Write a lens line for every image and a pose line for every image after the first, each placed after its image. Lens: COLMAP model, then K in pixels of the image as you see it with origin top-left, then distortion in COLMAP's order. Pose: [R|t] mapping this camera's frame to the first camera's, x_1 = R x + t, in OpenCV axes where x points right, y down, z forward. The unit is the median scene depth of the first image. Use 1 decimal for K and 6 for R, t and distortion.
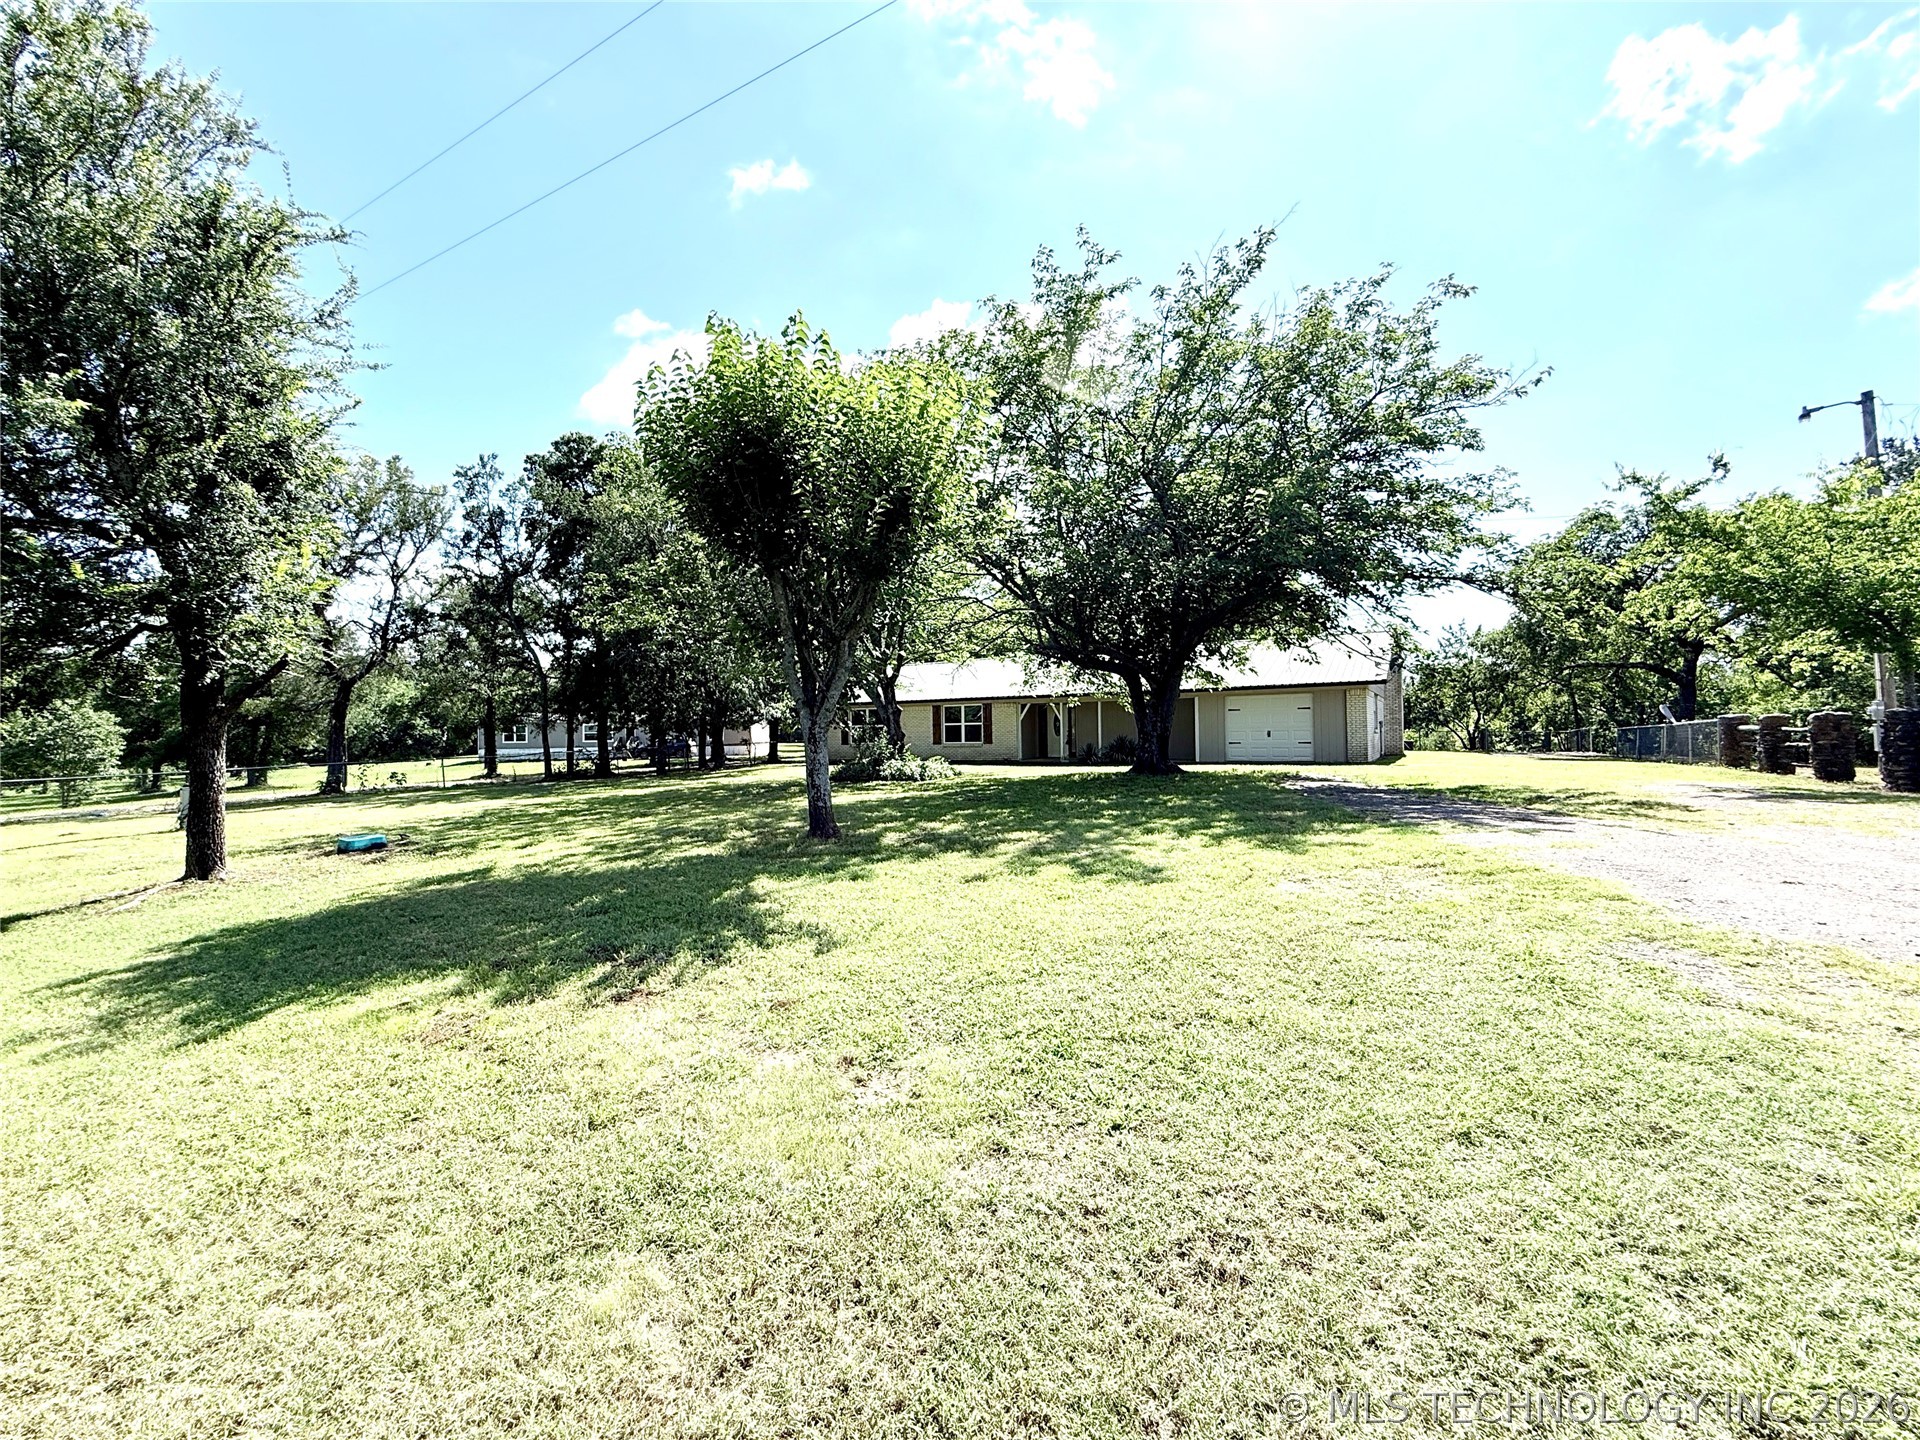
lens RADIAL K [[775.1, 0, 959.8], [0, 775.1, 724.0], [0, 0, 1]] dist [-0.002991, 0.000001]
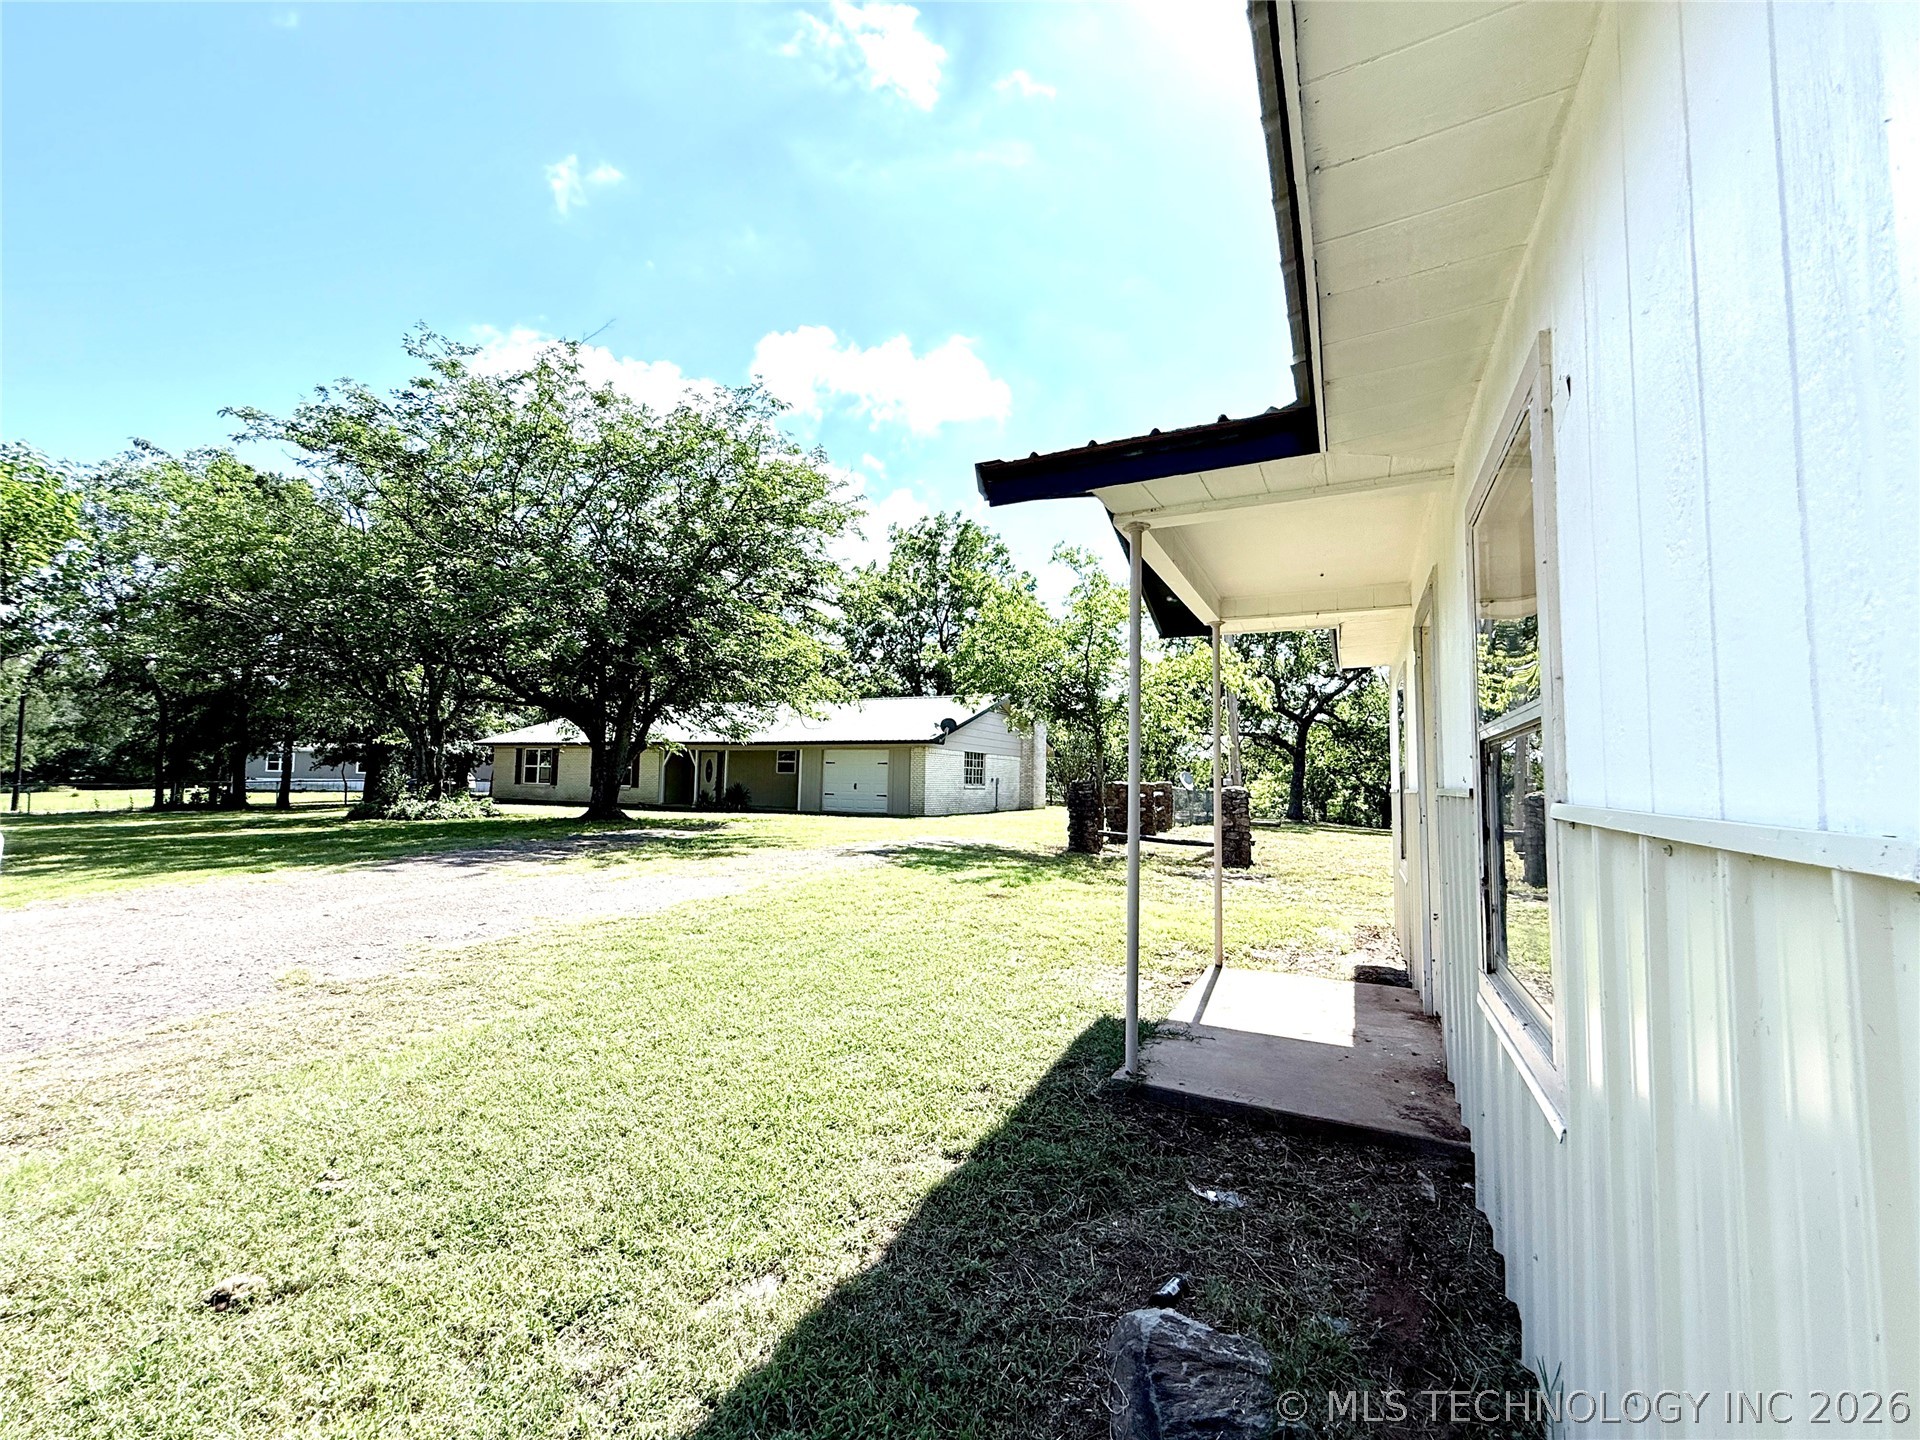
lens RADIAL K [[775.1, 0, 959.8], [0, 775.1, 724.0], [0, 0, 1]] dist [-0.002991, 0.000001]
pose [[0.993602, 0.039527, 0.105793, 0.449868], [-0.033330, 0.997659, -0.059718, -0.014877], [-0.107905, 0.055809, 0.992593, -0.081752]]
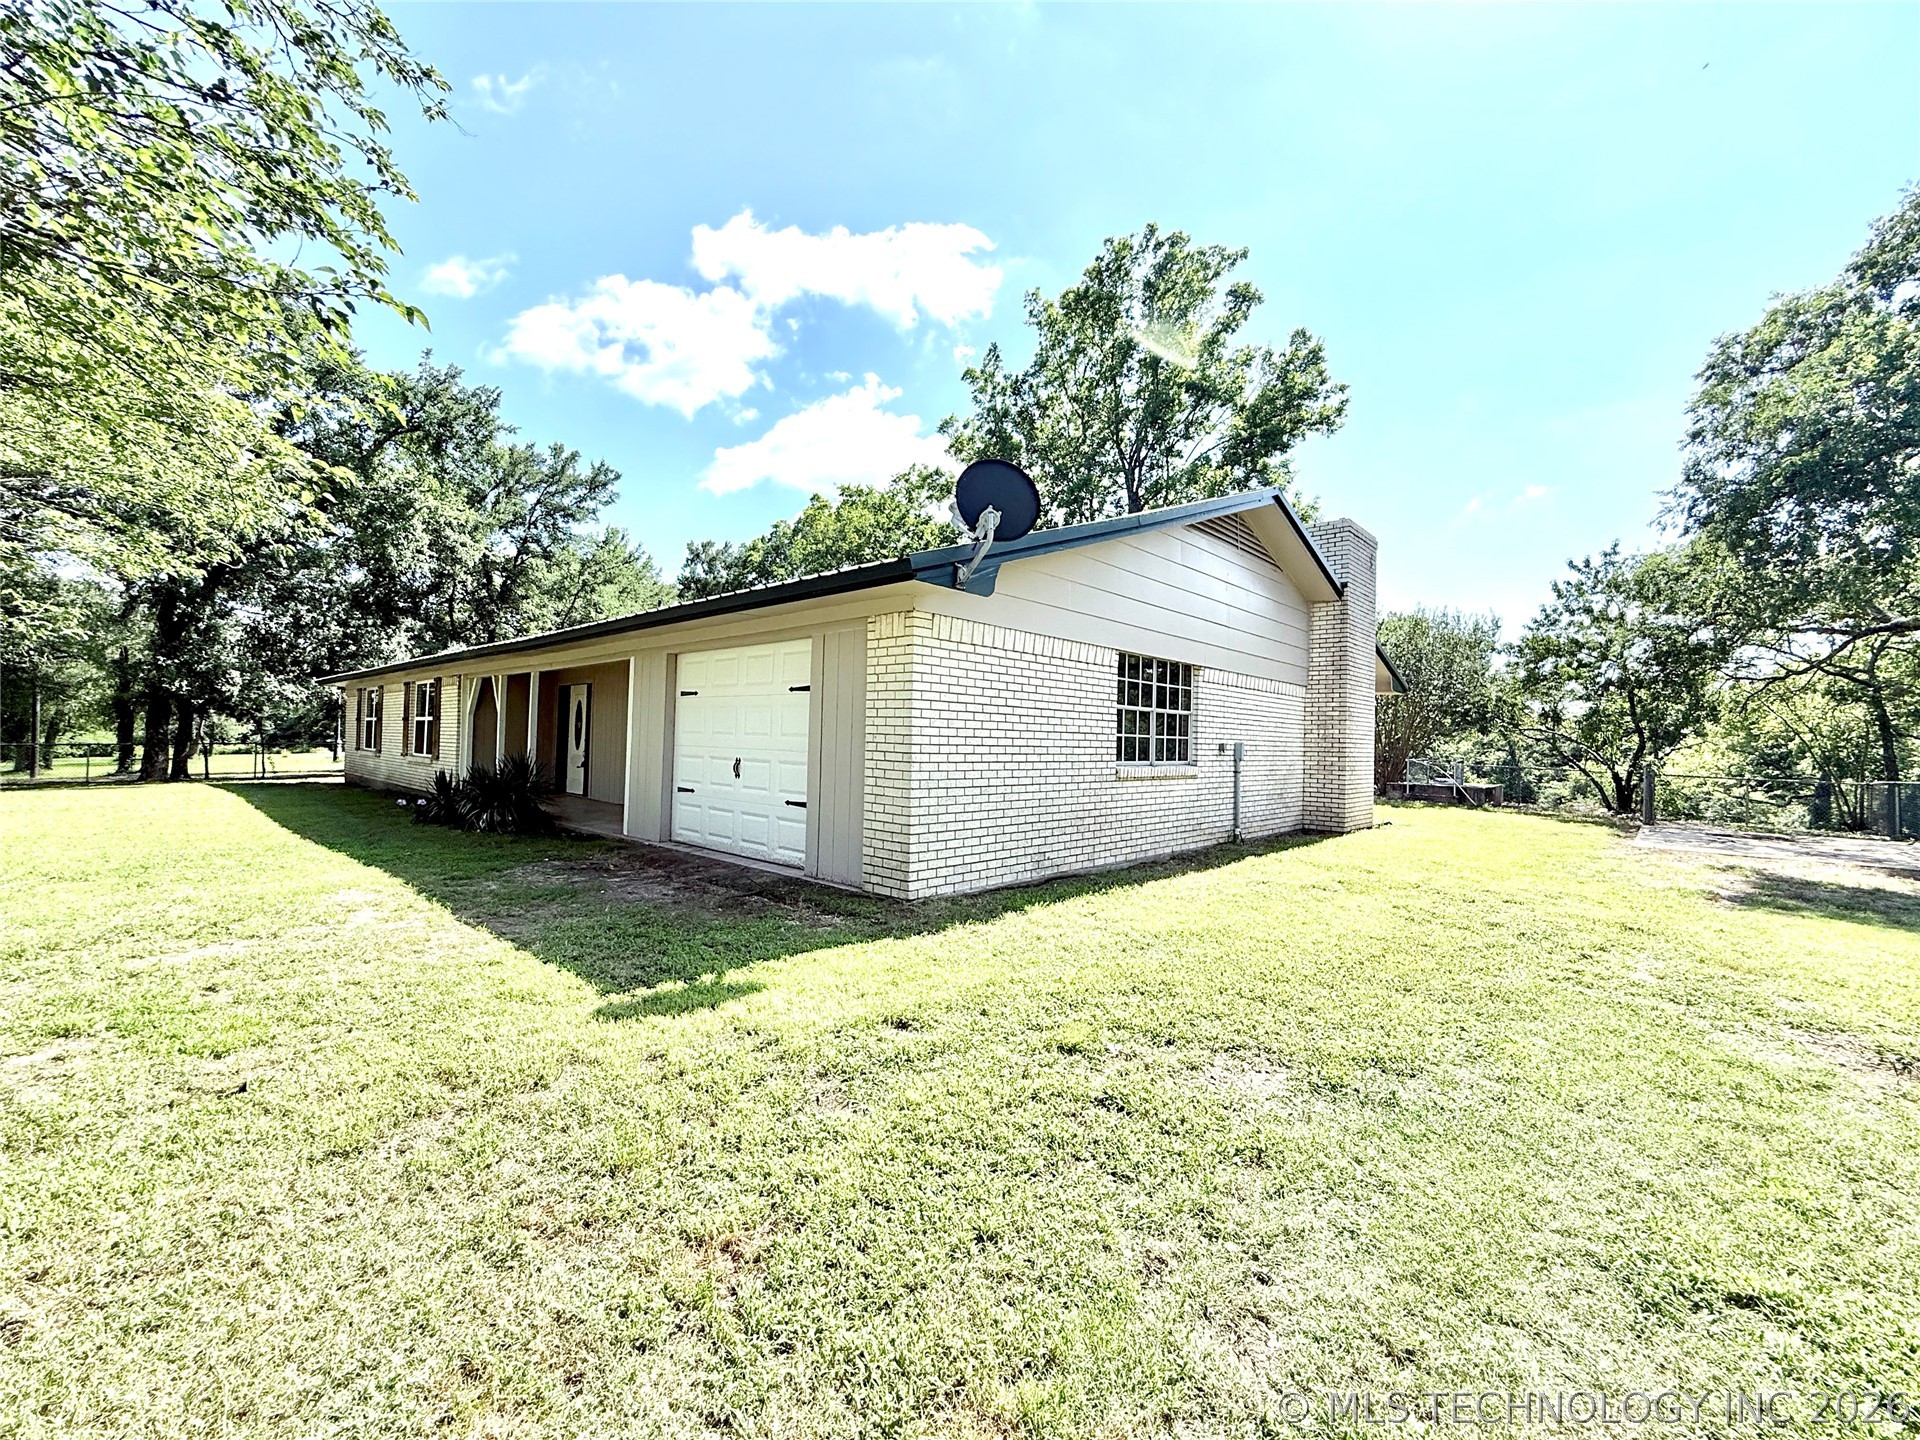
lens RADIAL K [[775.1, 0, 959.8], [0, 775.1, 724.0], [0, 0, 1]] dist [-0.002991, 0.000001]
pose [[0.982574, 0.032941, -0.182930, 0.578516], [-0.034529, 0.999389, -0.005503, -0.008055], [0.182637, 0.011724, 0.983111, 0.745062]]
